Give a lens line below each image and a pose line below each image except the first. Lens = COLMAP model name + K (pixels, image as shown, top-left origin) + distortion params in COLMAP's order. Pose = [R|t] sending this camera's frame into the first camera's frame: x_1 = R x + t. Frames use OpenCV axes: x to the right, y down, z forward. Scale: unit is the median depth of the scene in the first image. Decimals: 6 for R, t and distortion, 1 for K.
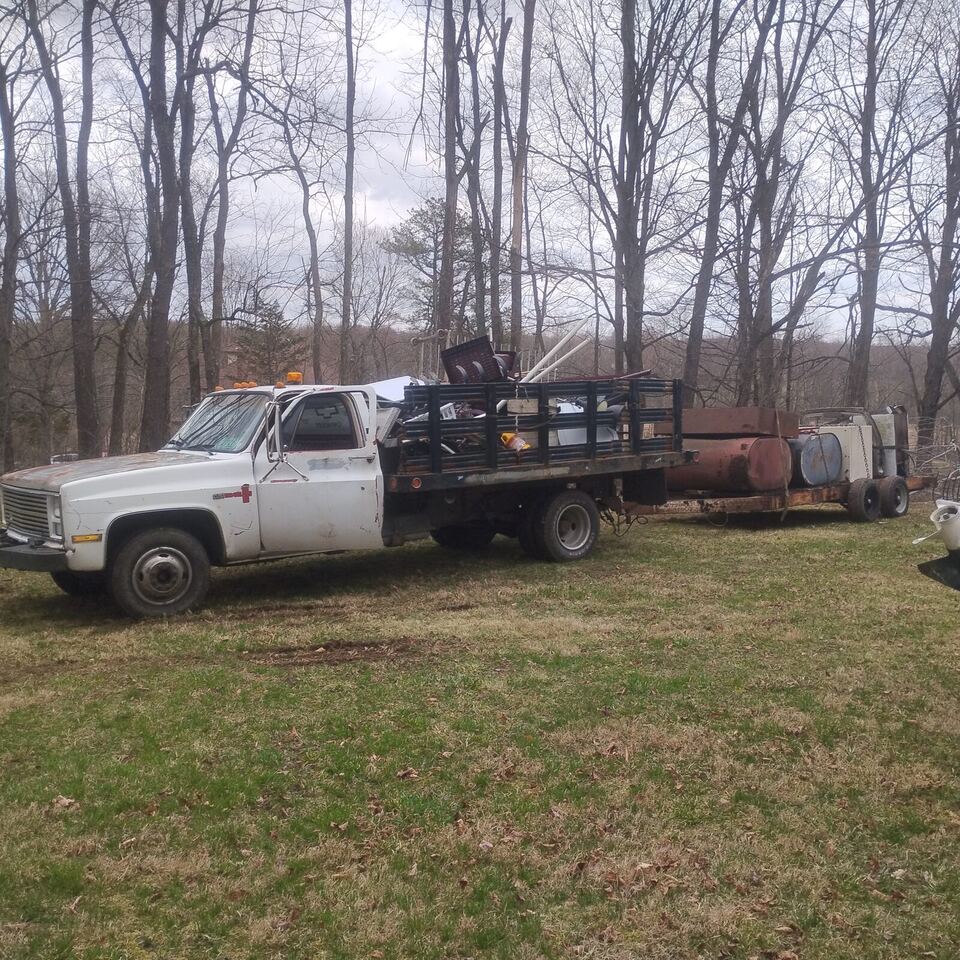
lens RADIAL K [[1001.6, 0, 480.0], [0, 1001.6, 480.0], [0, 0, 1]] dist [0.054323, -0.028075]
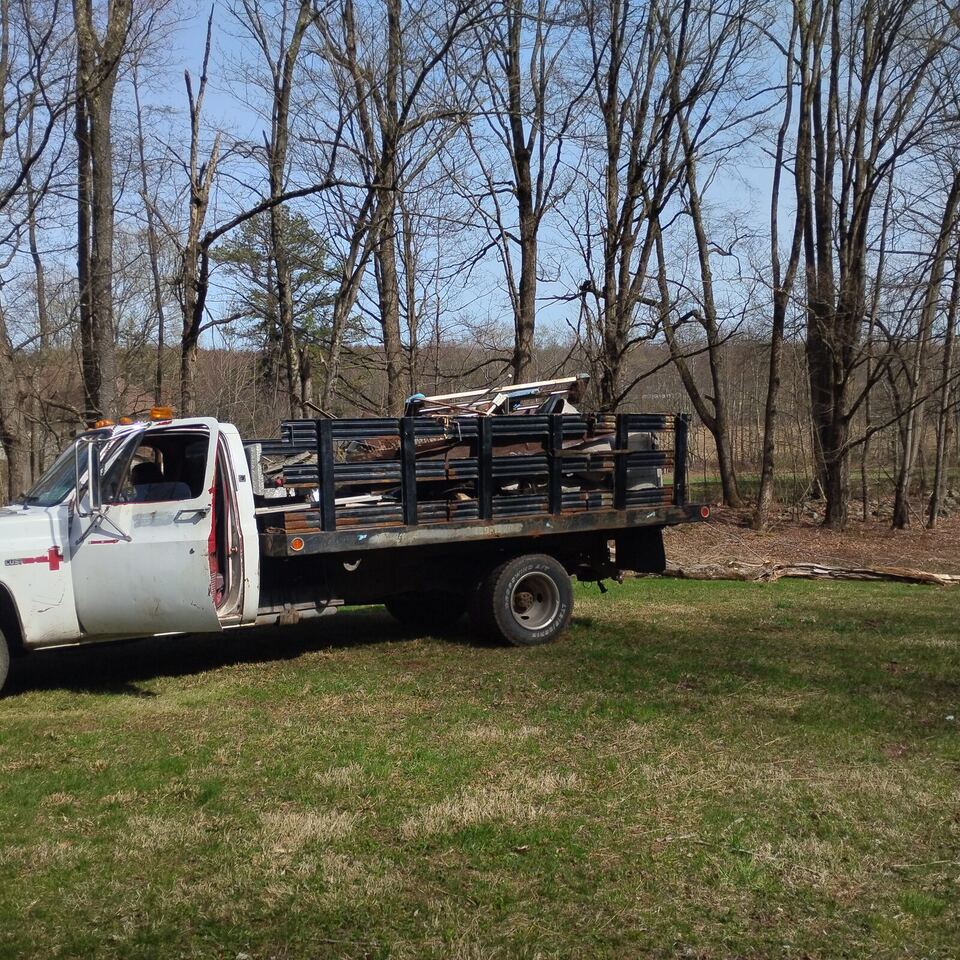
lens RADIAL K [[1001.6, 0, 480.0], [0, 1001.6, 480.0], [0, 0, 1]] dist [0.054323, -0.028075]
pose [[0.993501, -0.008188, -0.113532, 0.151101], [0.001113, 0.998061, -0.062241, 0.001813], [0.113821, 0.061710, 0.991583, 0.219412]]
